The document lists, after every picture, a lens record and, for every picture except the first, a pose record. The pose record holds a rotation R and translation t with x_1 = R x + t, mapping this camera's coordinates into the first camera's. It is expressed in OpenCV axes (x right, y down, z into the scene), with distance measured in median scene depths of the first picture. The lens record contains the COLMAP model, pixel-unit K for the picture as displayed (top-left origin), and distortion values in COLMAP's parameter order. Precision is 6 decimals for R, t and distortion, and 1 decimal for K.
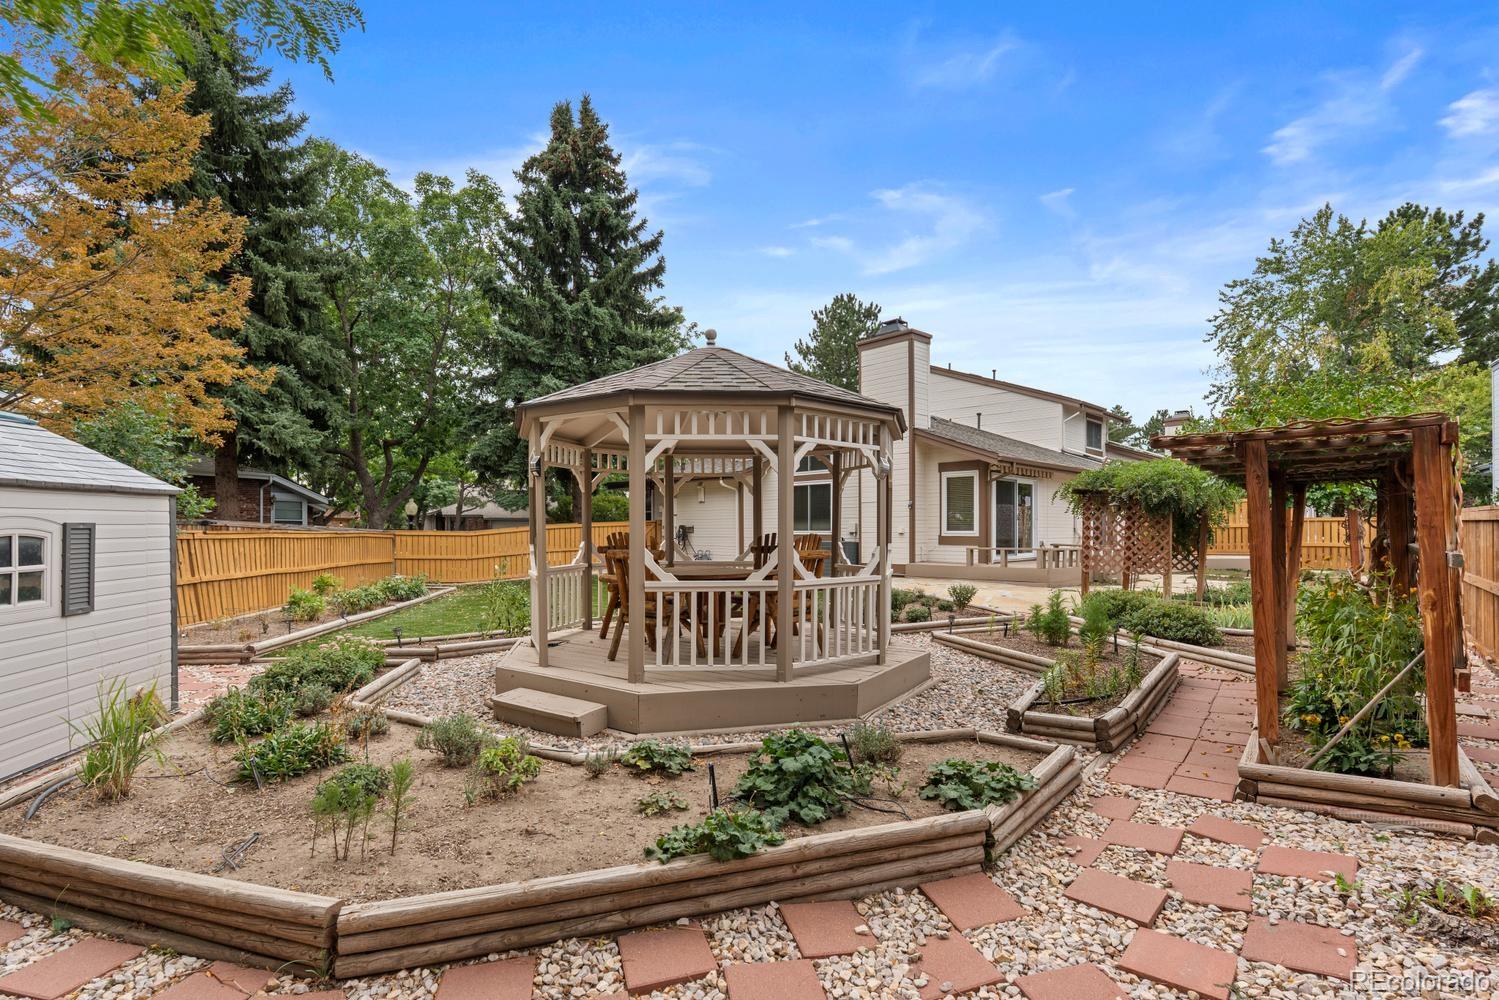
lens RADIAL K [[687.8, 0, 750.1], [0, 687.8, 522.6], [0, 0, 1]] dist [-0.000080, 0.000204]
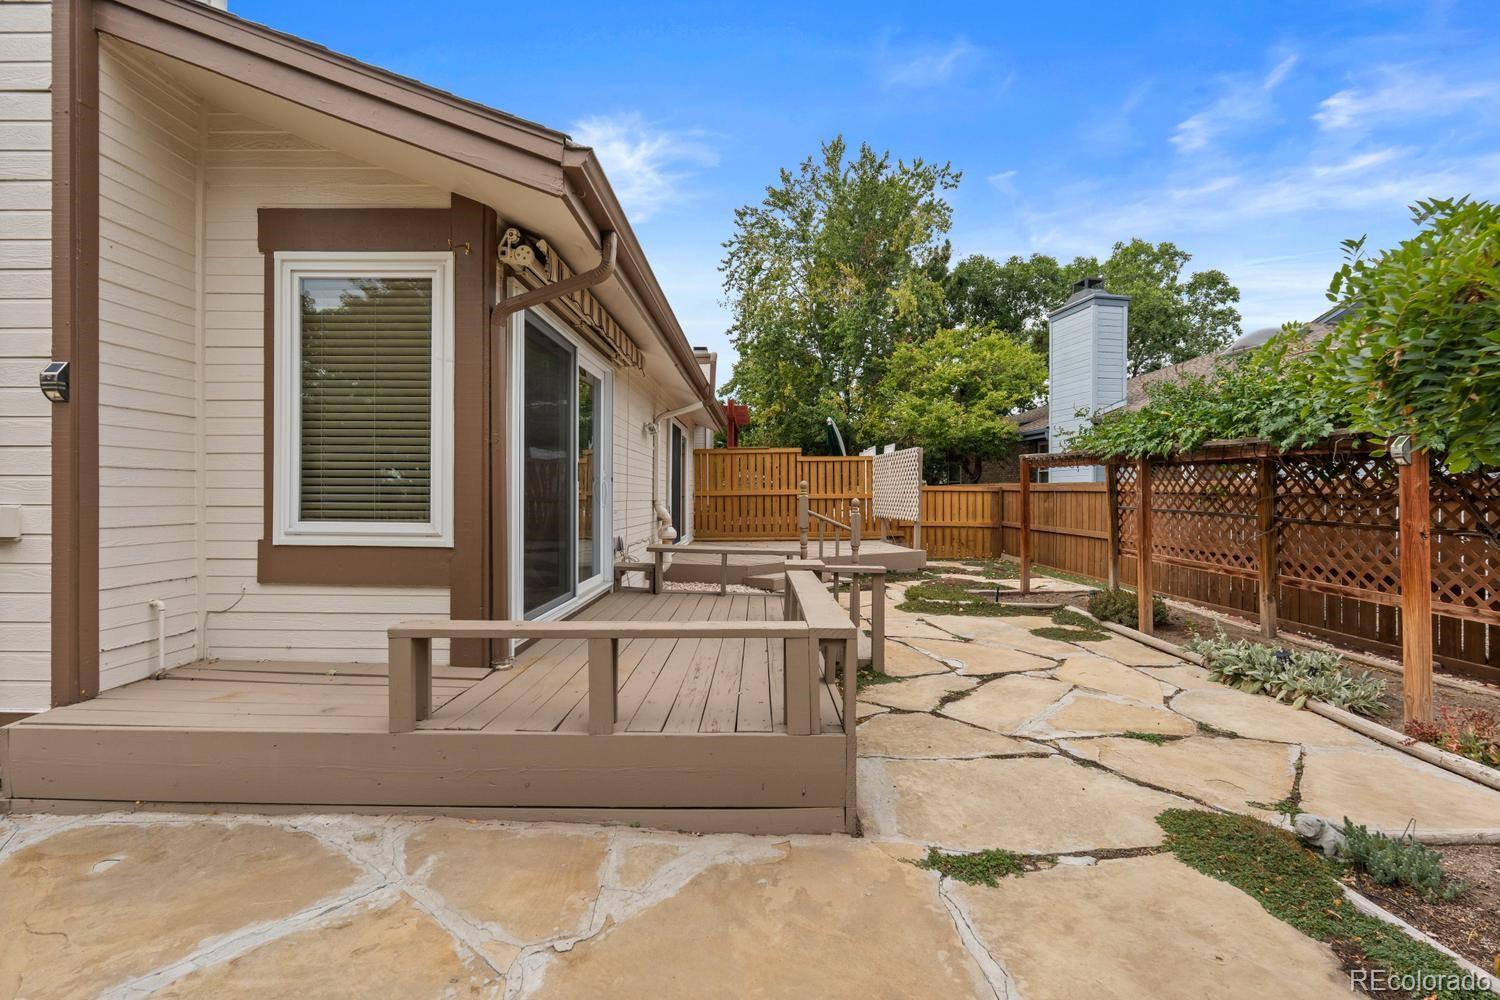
lens RADIAL K [[667.0, 0, 747.1], [0, 667.0, 499.6], [0, 0, 1]] dist [-0.005452, -0.000238]
pose [[0.717379, -0.000865, 0.696682, 0.162166], [-0.014378, 0.999768, 0.016046, -0.000171], [-0.696535, -0.021528, 0.717200, 0.505061]]
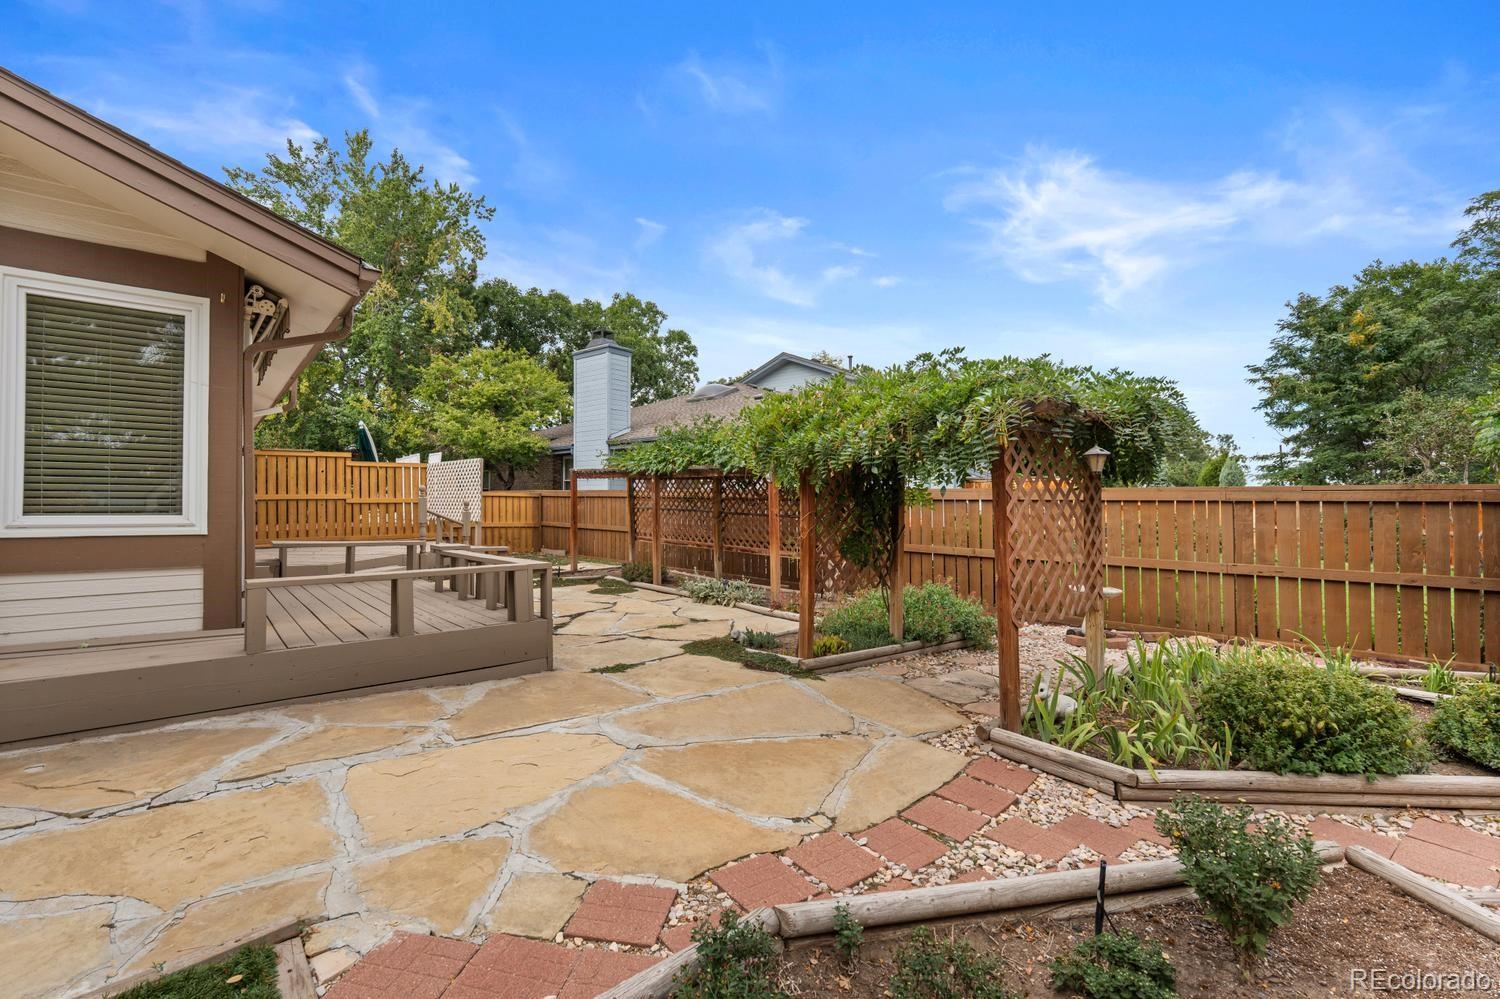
lens RADIAL K [[667.0, 0, 747.1], [0, 667.0, 499.1], [0, 0, 1]] dist [-0.005452, -0.000238]
pose [[0.085934, 0.008743, 0.996263, 0.051927], [-0.015837, 0.999847, -0.007408, 0.002827], [-0.996175, -0.015142, 0.086059, 0.492321]]
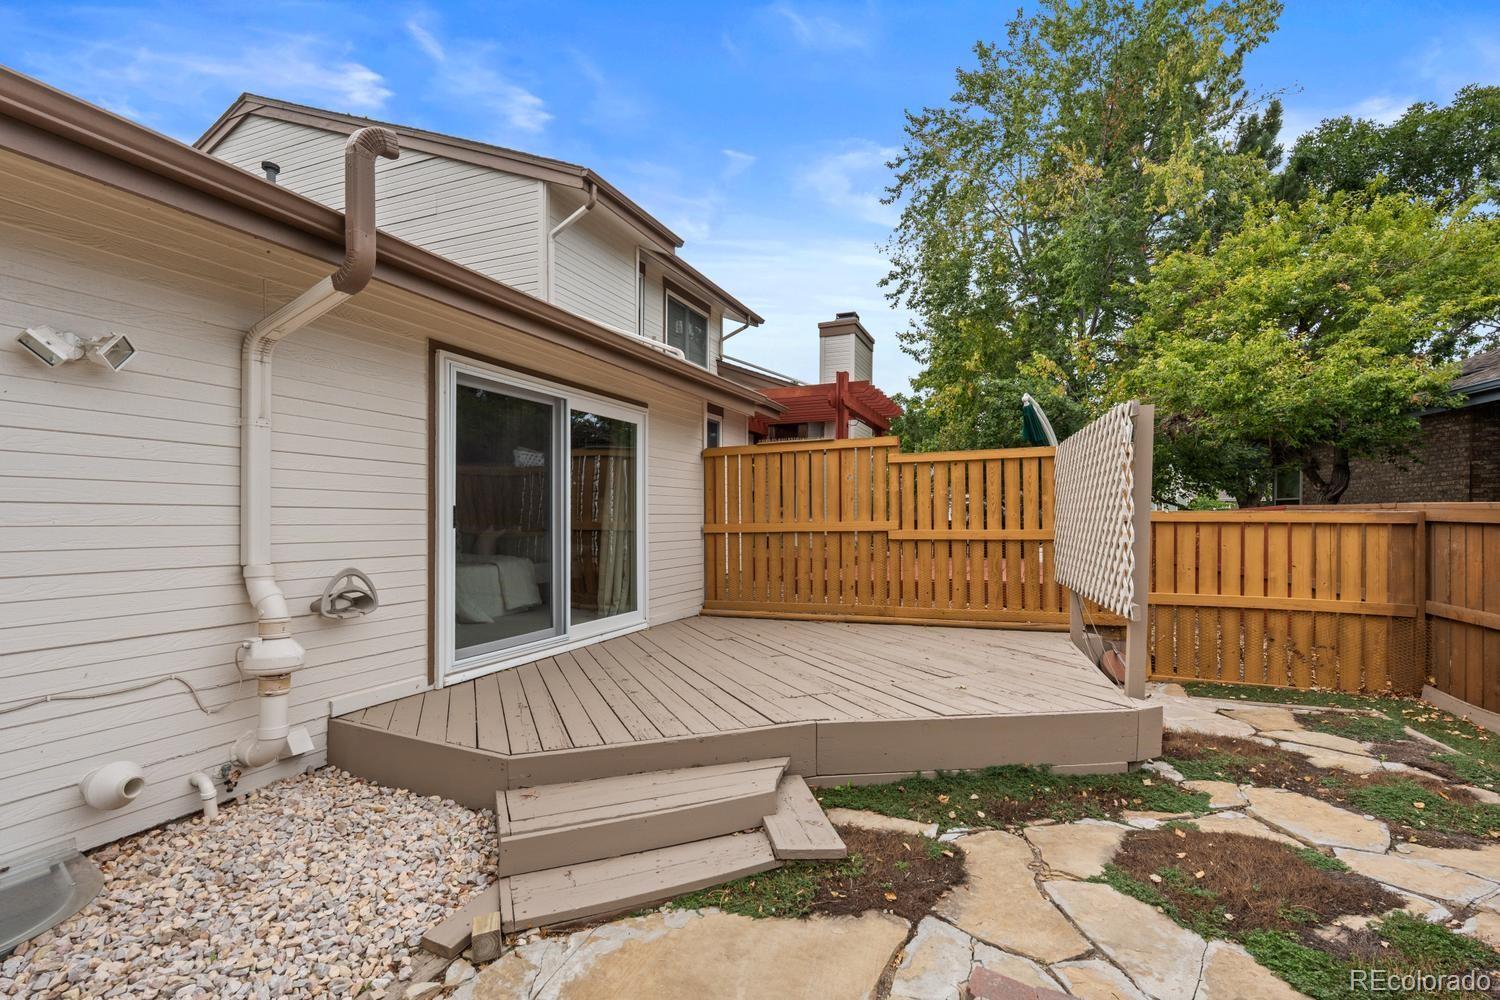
lens RADIAL K [[688.3, 0, 750.6], [0, 688.3, 522.6], [0, 0, 1]] dist [-0.000080, 0.000204]
pose [[0.921276, -0.003491, 0.388894, 0.420477], [-0.004701, 0.999787, 0.020109, -0.005056], [-0.388881, -0.020354, 0.921063, 0.638324]]
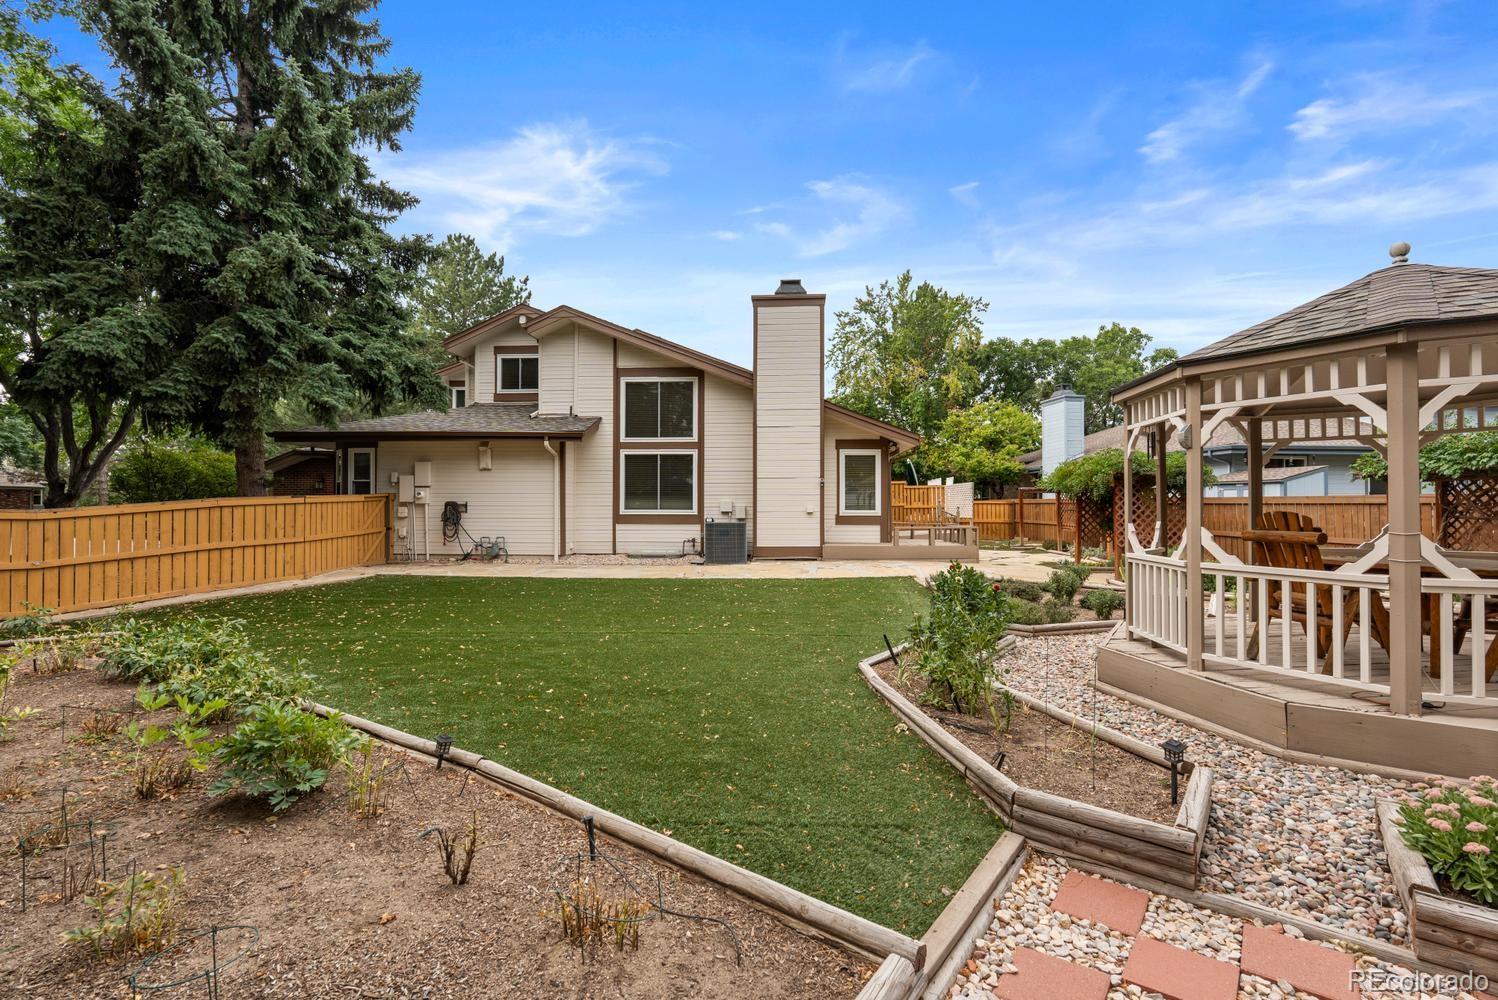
lens RADIAL K [[660.4, 0, 754.9], [0, 660.4, 503.2], [0, 0, 1]] dist [-0.001556, 0.000024]
pose [[0.735485, 0.007833, 0.677496, -0.296098], [-0.010621, 0.999944, -0.000031, 0.002459], [-0.677458, -0.007173, 0.735526, 0.270920]]
